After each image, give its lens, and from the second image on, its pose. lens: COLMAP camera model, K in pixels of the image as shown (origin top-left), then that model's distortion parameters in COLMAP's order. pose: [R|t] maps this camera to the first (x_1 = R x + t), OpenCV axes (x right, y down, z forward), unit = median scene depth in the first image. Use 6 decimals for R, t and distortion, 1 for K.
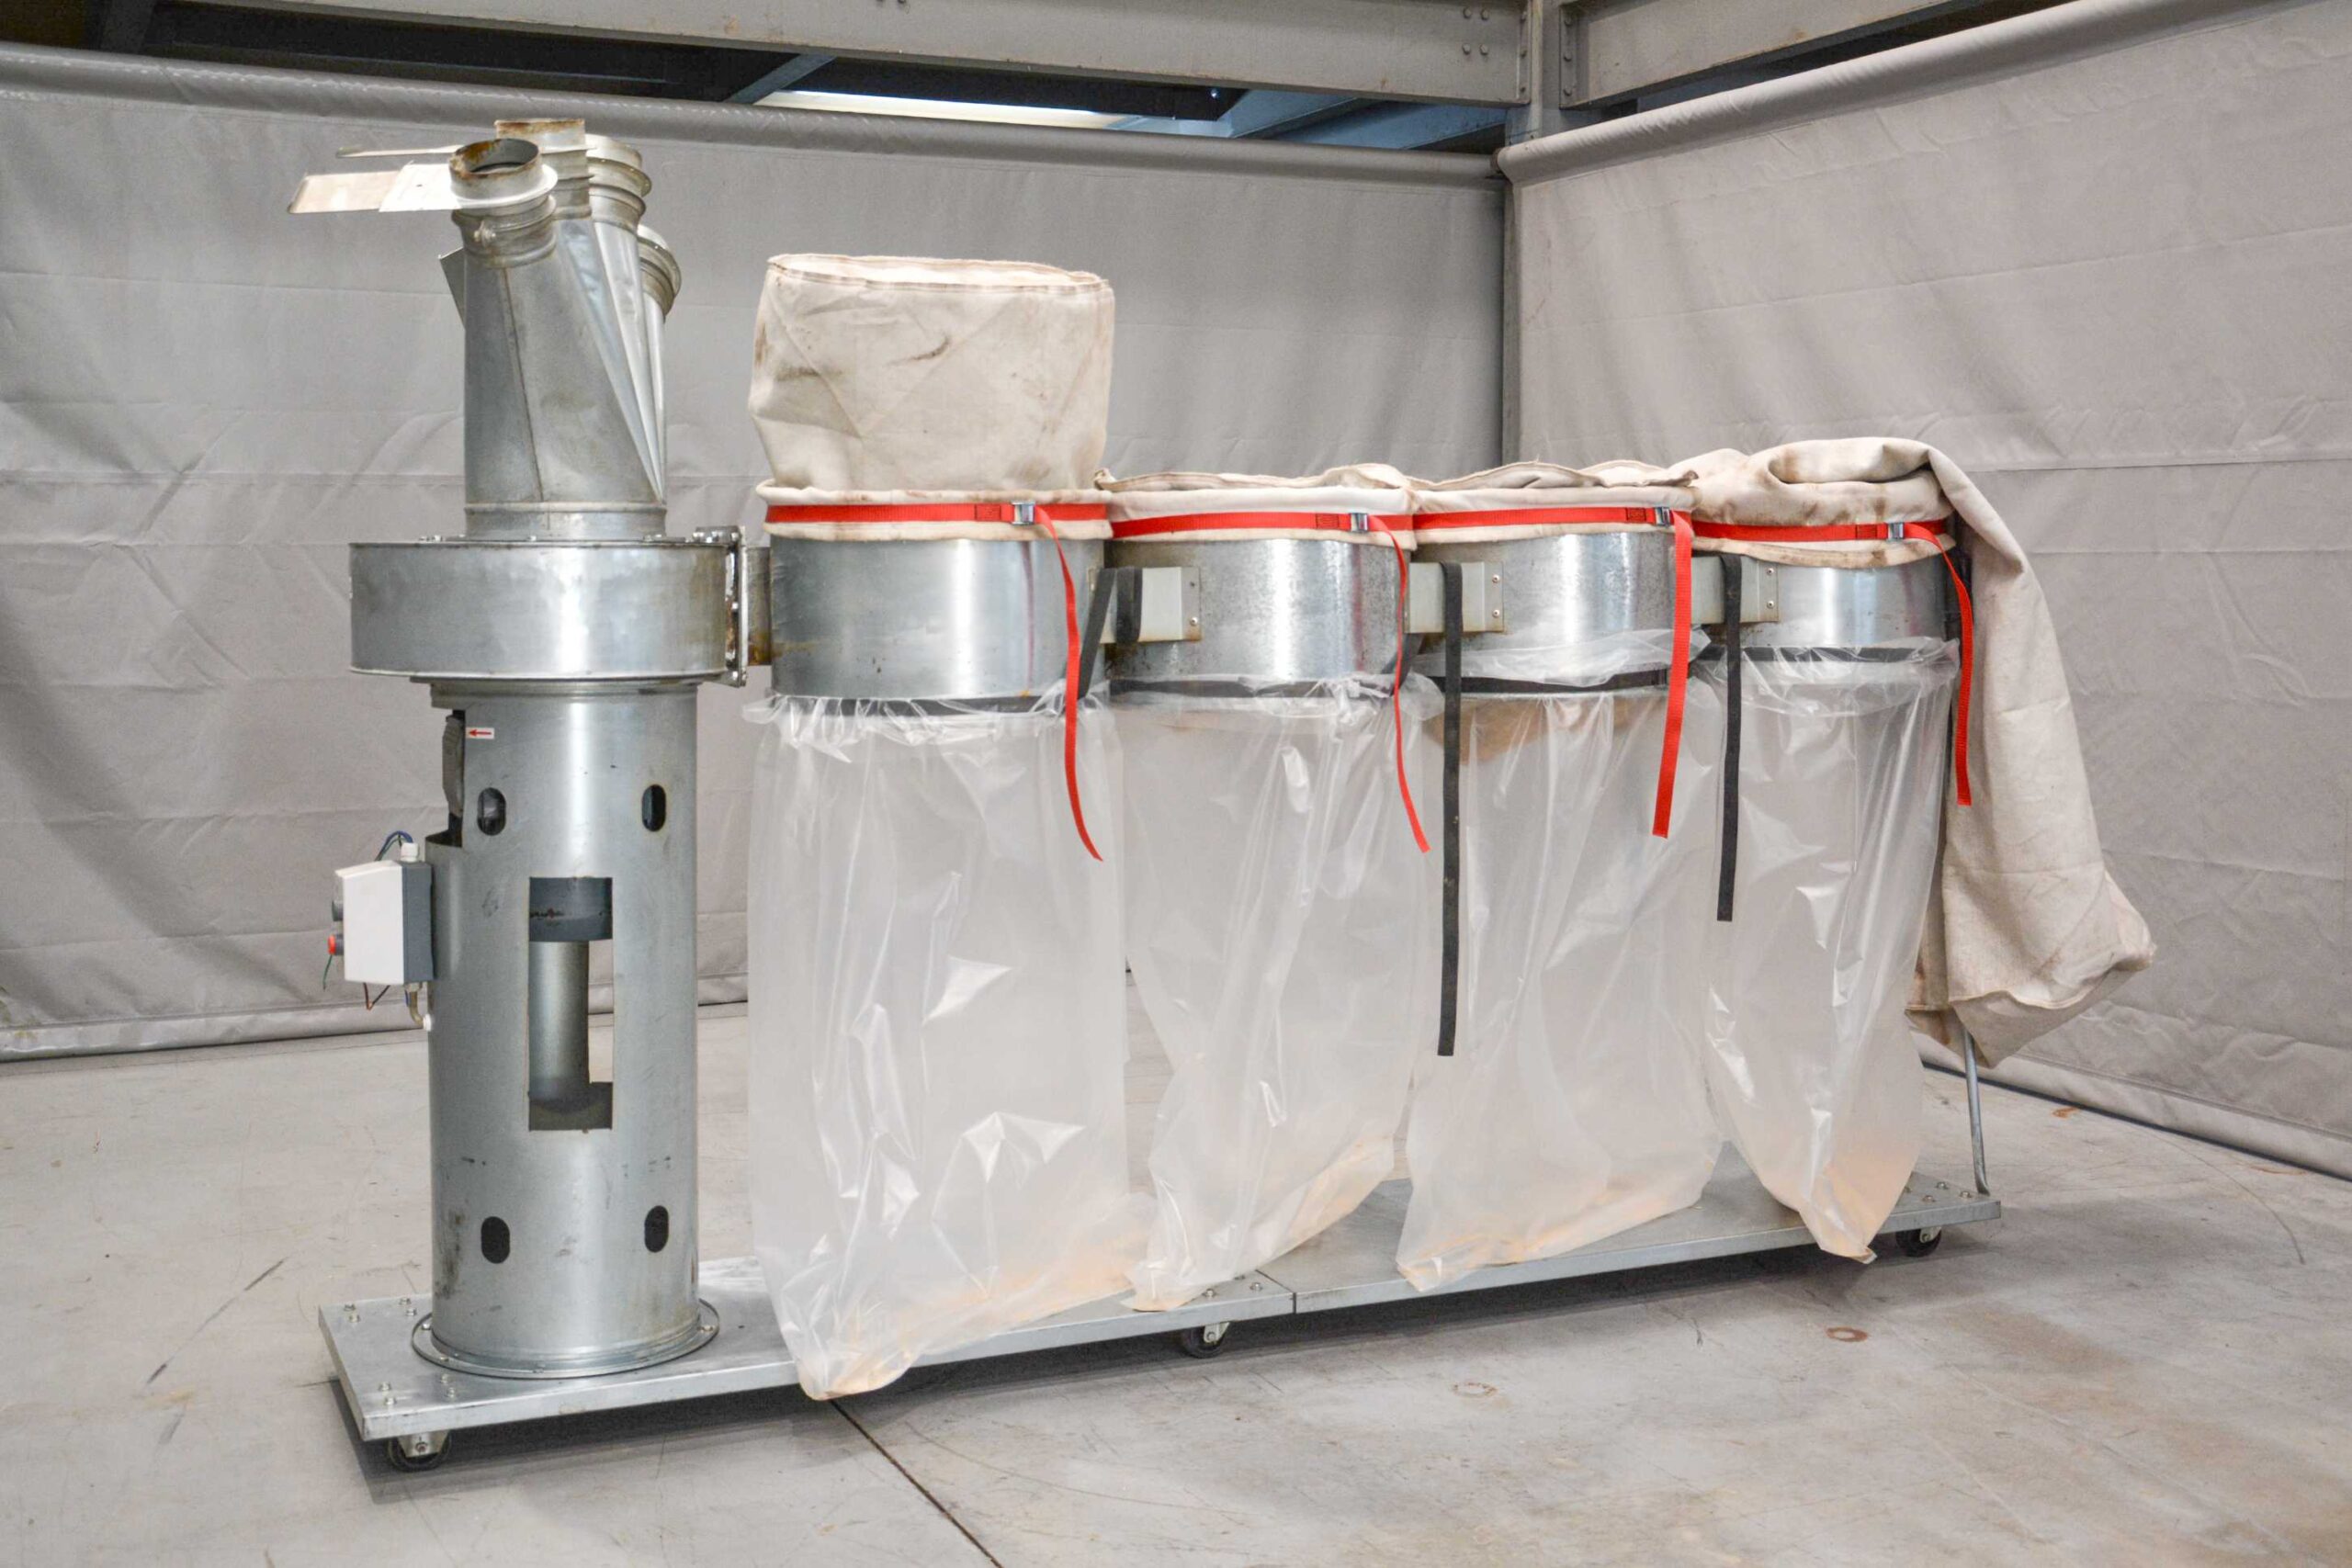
lens RADIAL K [[2604.7, 0, 1031.6], [0, 2604.7, 738.3], [0, 0, 1]] dist [-0.052992, 0.211901]
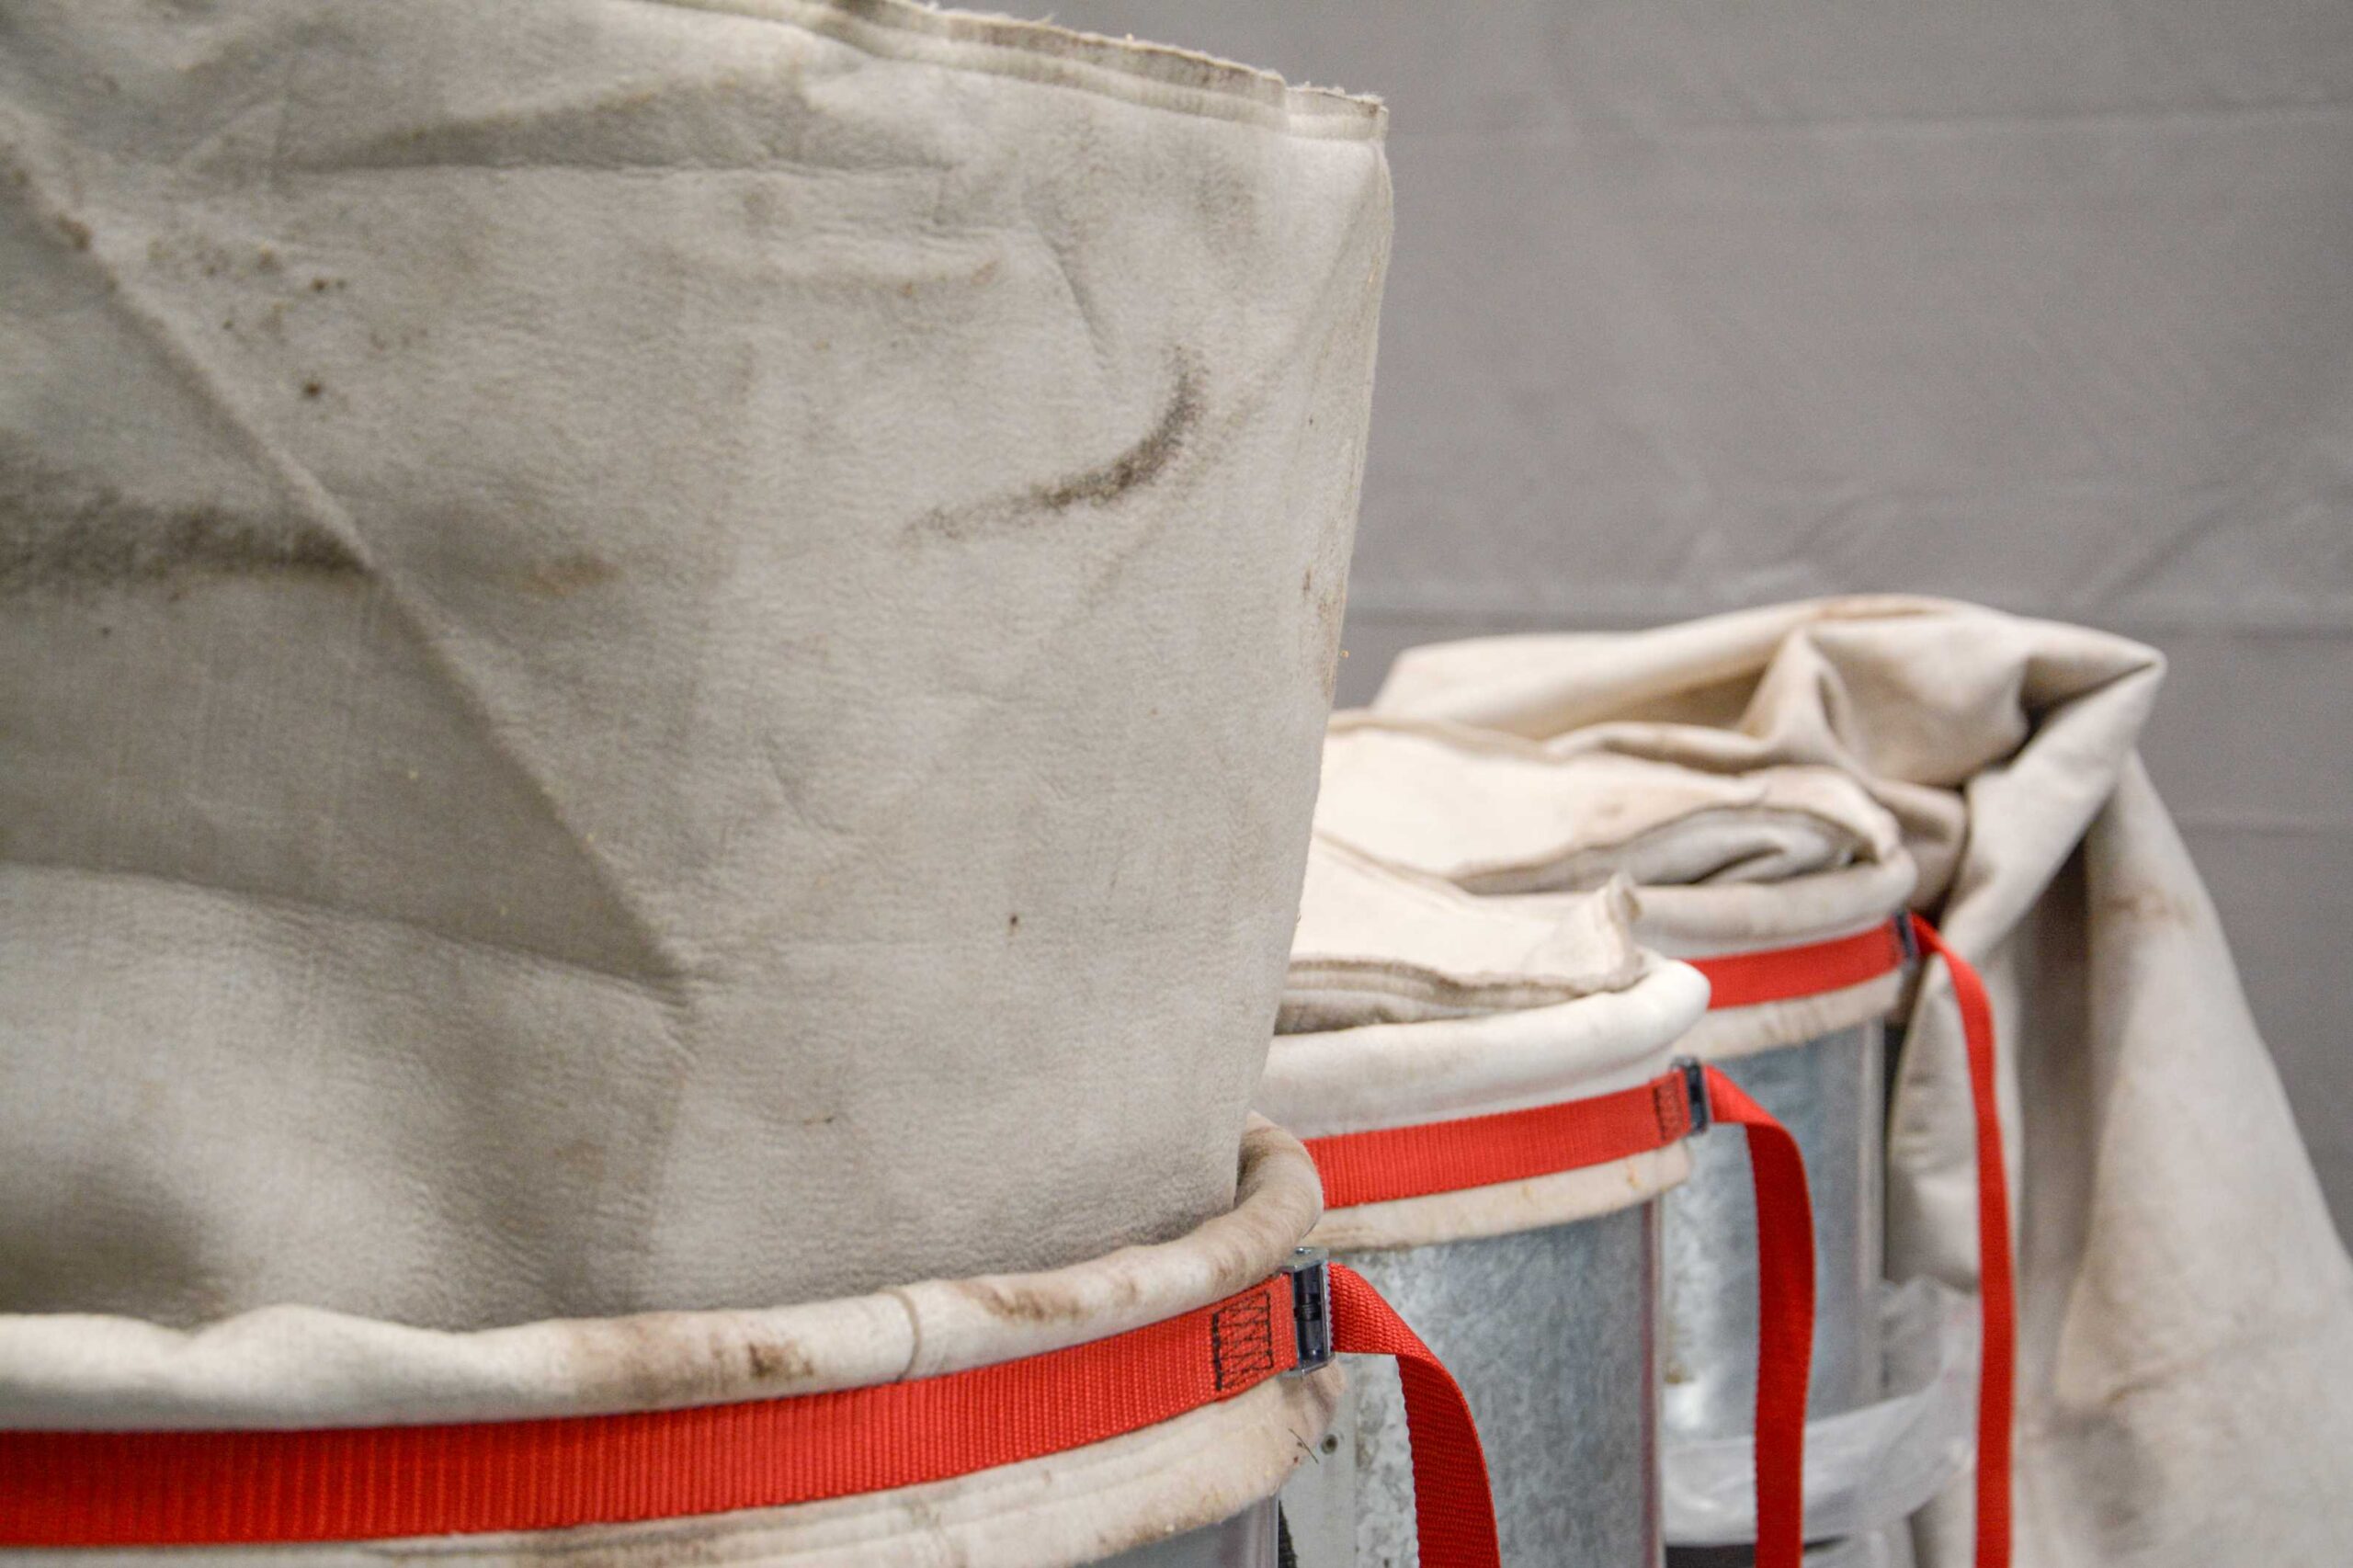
lens RADIAL K [[4303.4, 0, 1176.5], [0, 4303.4, 784.0], [0, 0, 1]] dist [0.372847, 0.026417]
pose [[0.614882, -0.045727, 0.787292, -0.231712], [0.047656, 0.998648, 0.020783, -0.119898], [-0.787178, 0.024740, 0.616229, 0.741890]]
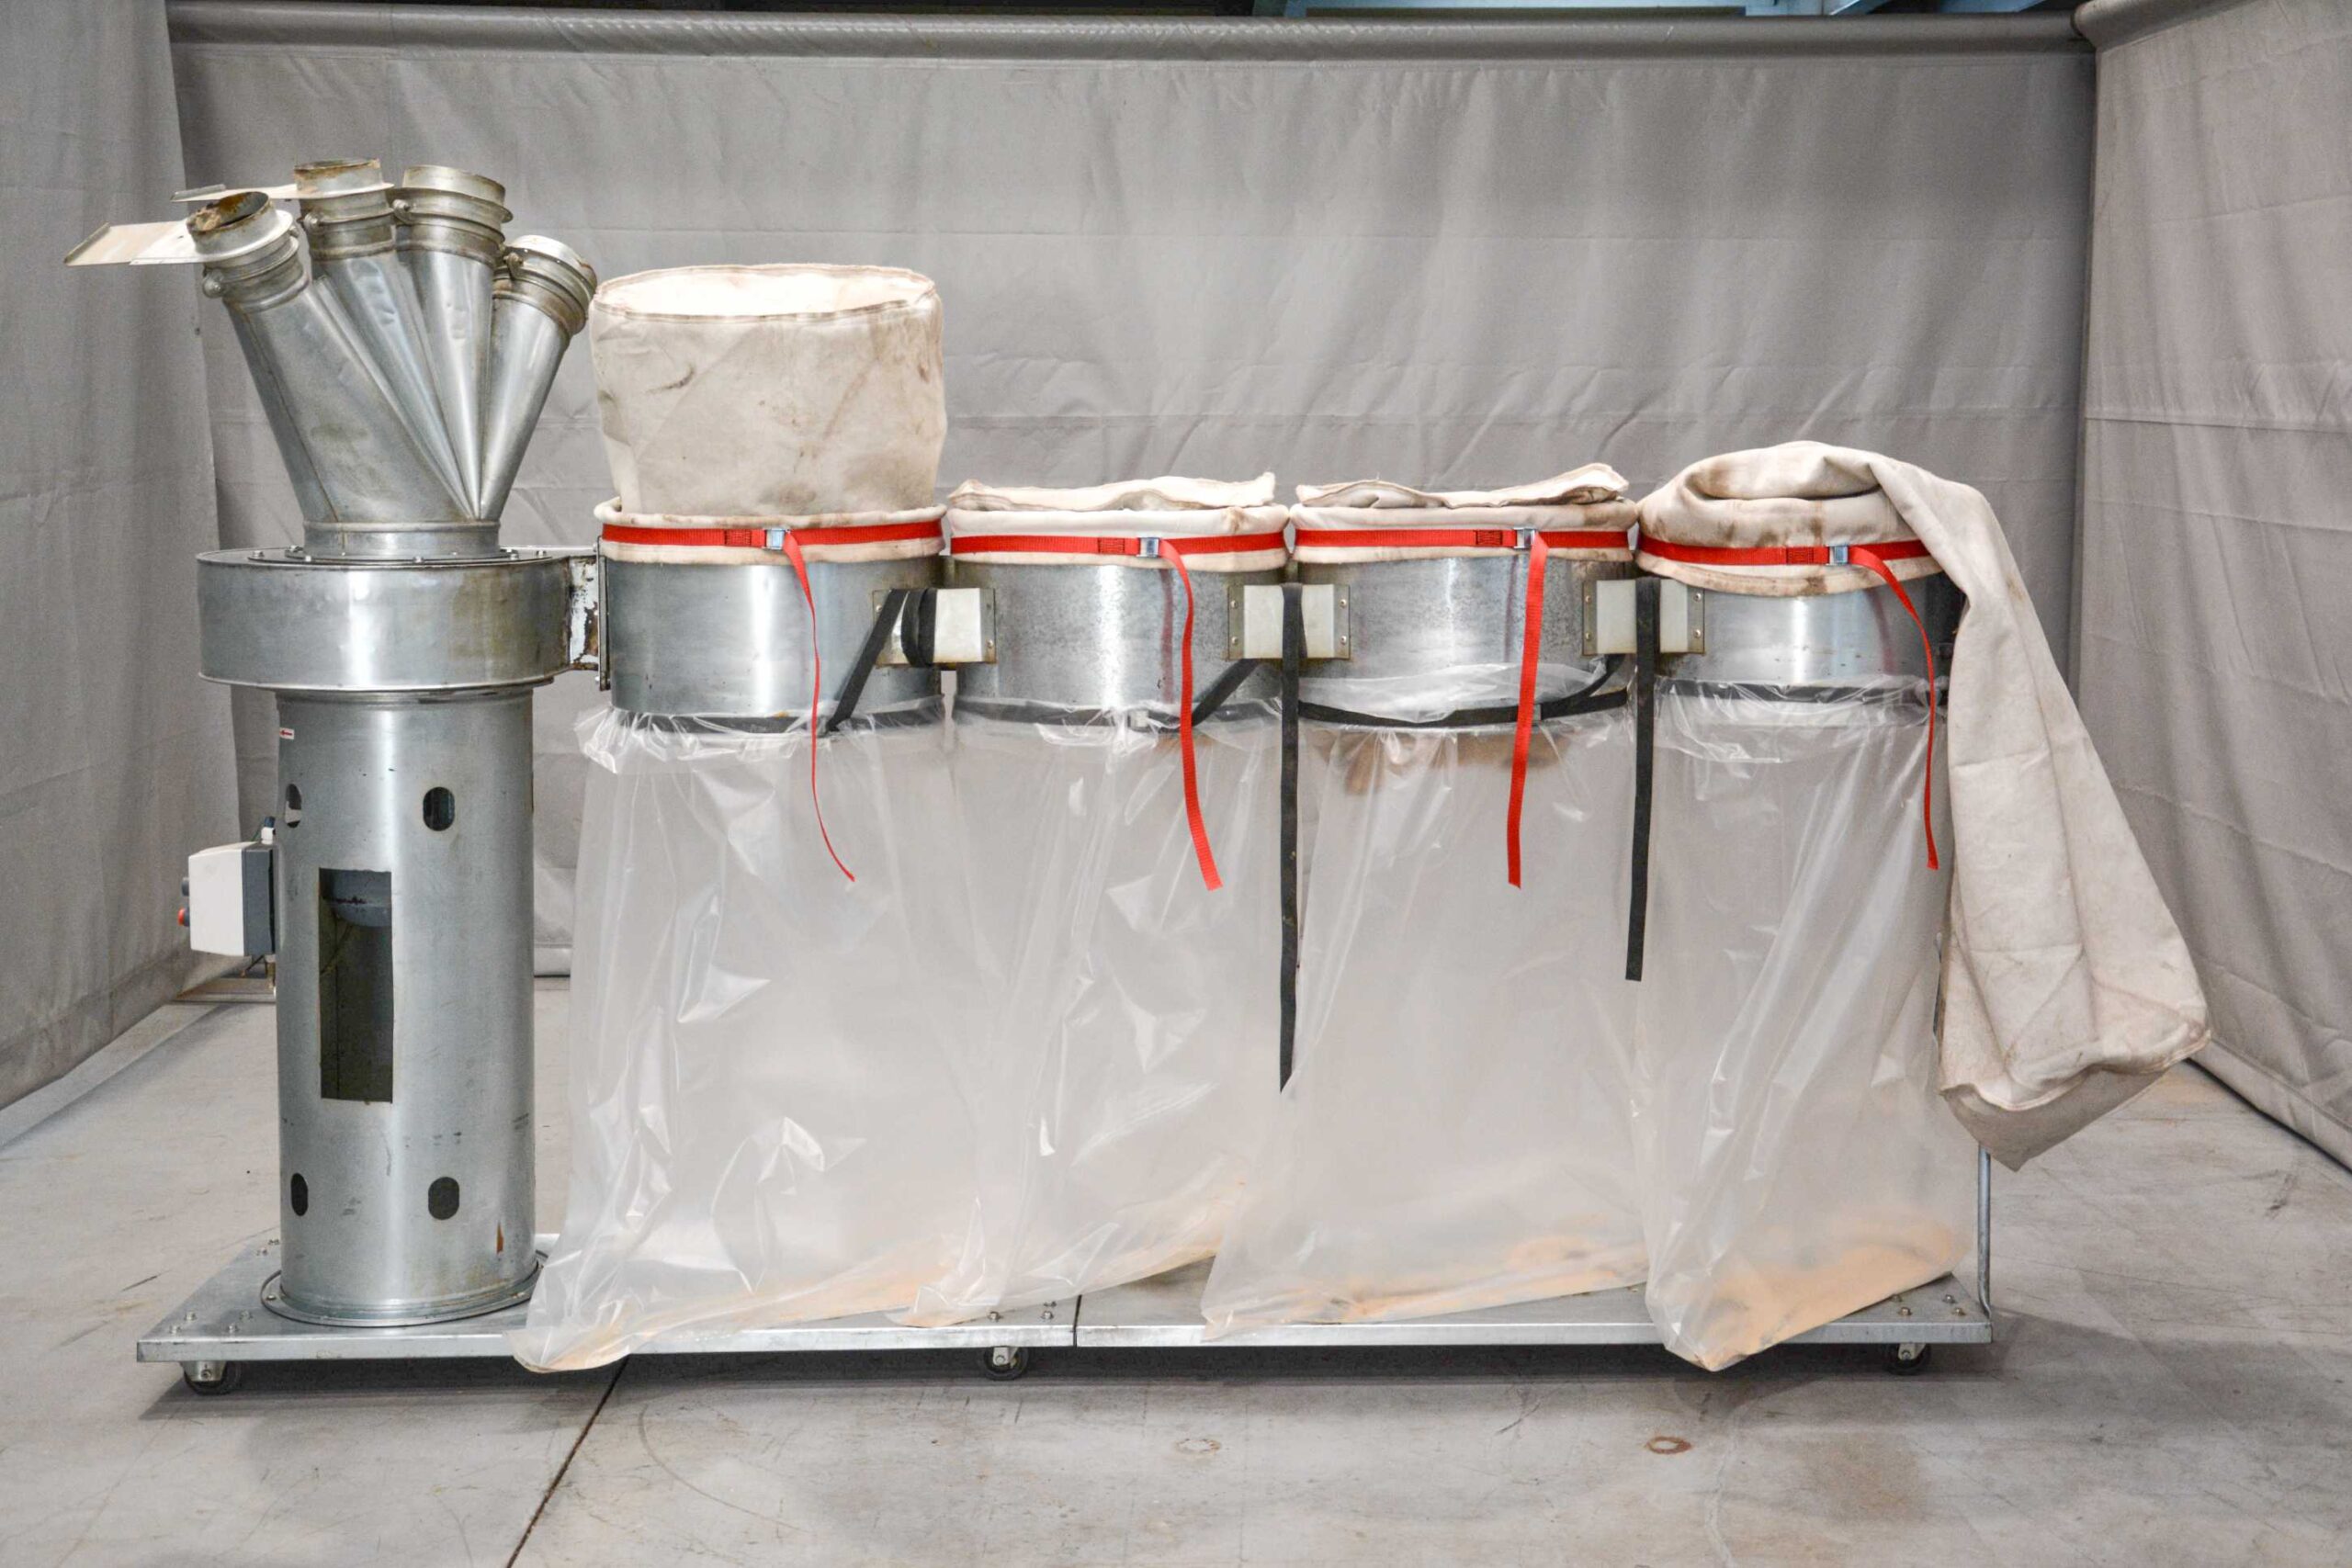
lens RADIAL K [[3082.8, 0, 1176.0], [0, 3082.8, 784.0], [0, 0, 1]] dist [0.078359, 0.097271]
pose [[0.926585, 0.050901, -0.372626, 0.546919], [-0.029525, 0.997586, 0.062852, -0.064975], [0.374926, -0.047236, 0.925851, -0.061276]]
